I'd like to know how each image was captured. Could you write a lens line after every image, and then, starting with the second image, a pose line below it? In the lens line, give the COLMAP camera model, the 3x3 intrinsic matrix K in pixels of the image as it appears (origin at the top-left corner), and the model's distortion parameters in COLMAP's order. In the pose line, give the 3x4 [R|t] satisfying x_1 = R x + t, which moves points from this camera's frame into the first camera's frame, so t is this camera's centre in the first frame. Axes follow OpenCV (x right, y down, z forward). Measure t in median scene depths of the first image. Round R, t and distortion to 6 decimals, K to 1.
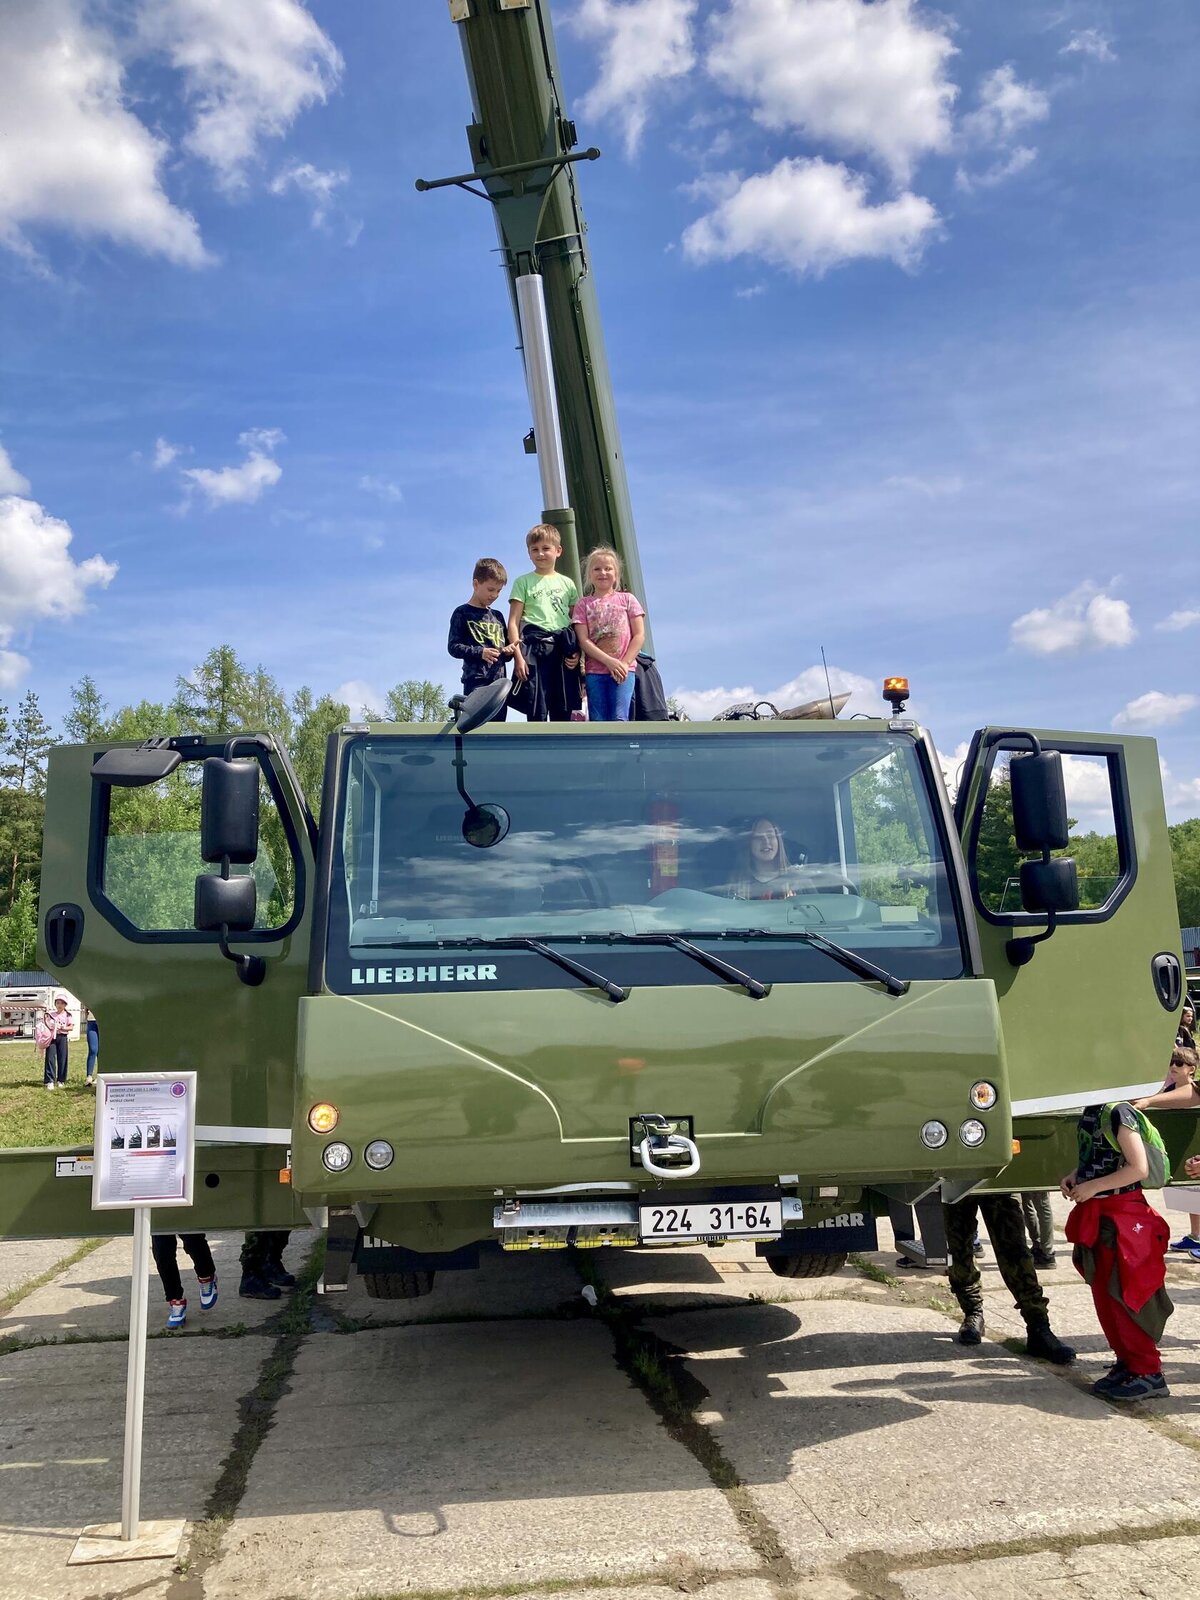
lens RADIAL K [[1320.1, 0, 633.9], [0, 1320.1, 777.2], [0, 0, 1]] dist [-0.010503, 0.019407]
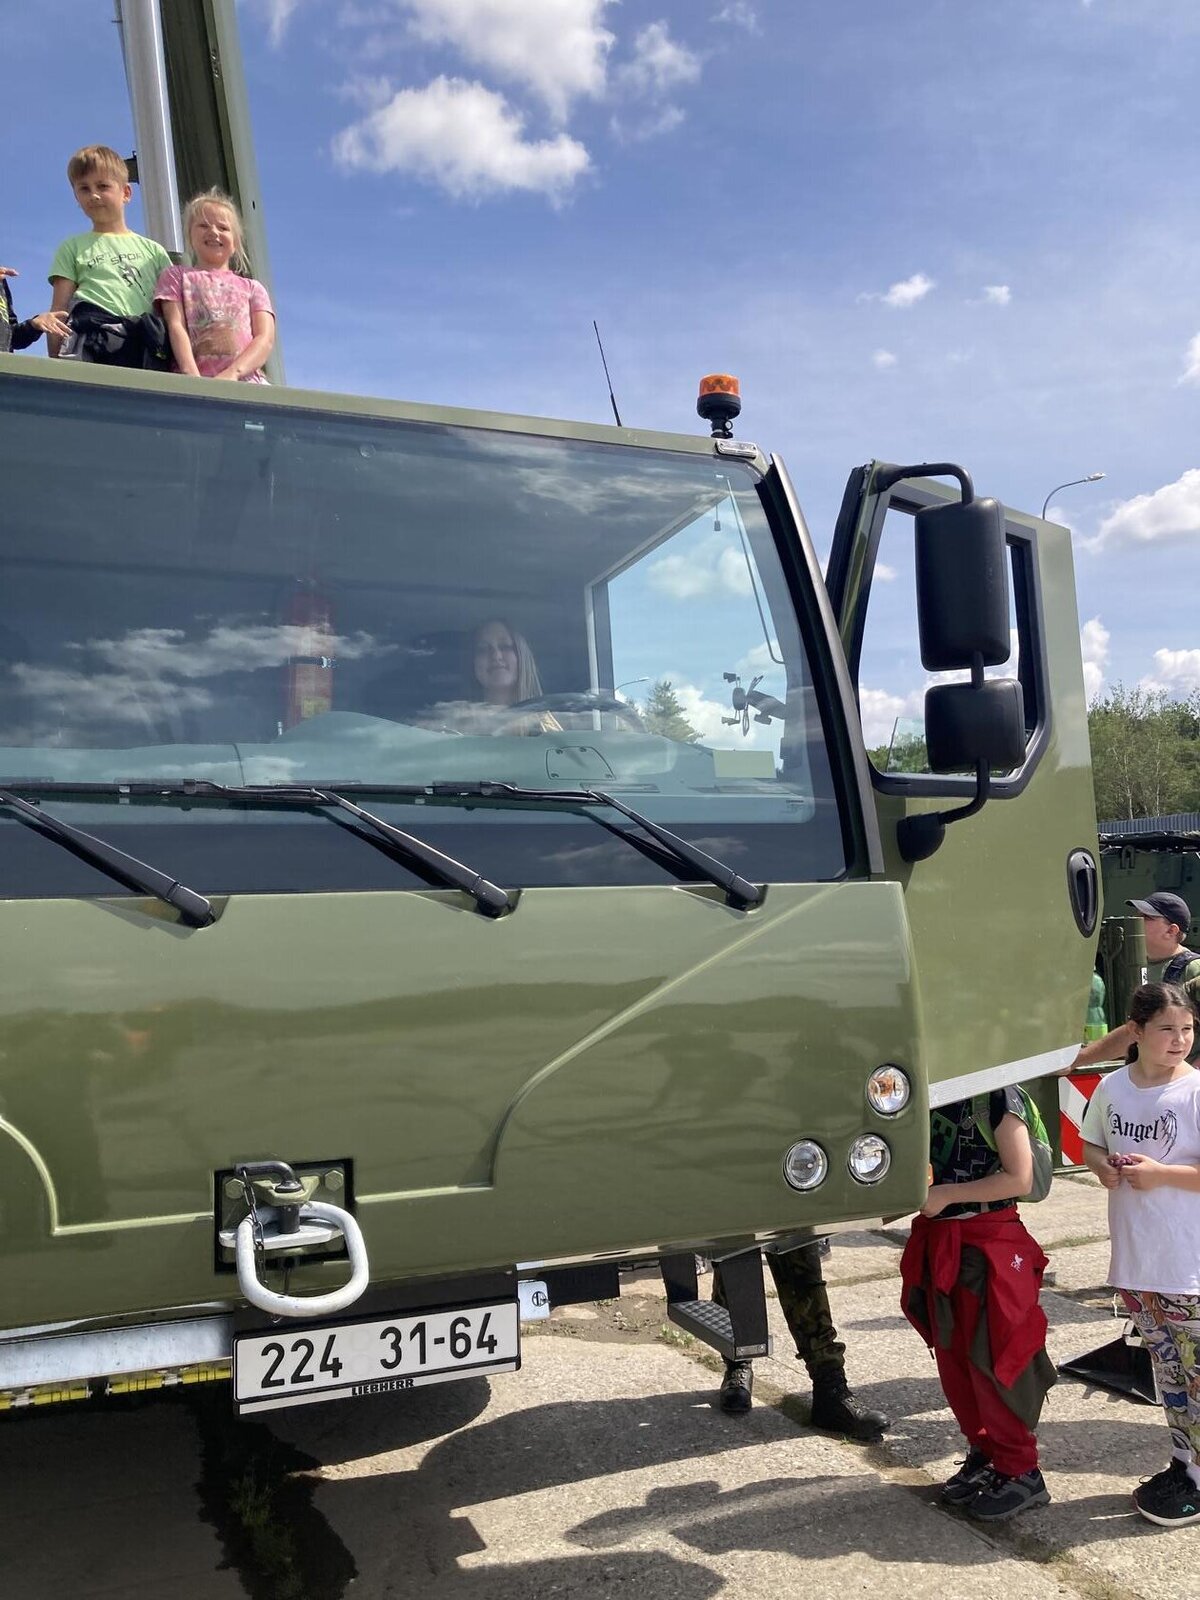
lens RADIAL K [[1320.1, 0, 633.9], [0, 1320.1, 777.2], [0, 0, 1]] dist [-0.010503, 0.019407]
pose [[0.963097, 0.025292, 0.267963, 0.010495], [-0.040194, 0.997926, 0.050271, 0.085725], [-0.266136, -0.059186, 0.962117, 0.497345]]
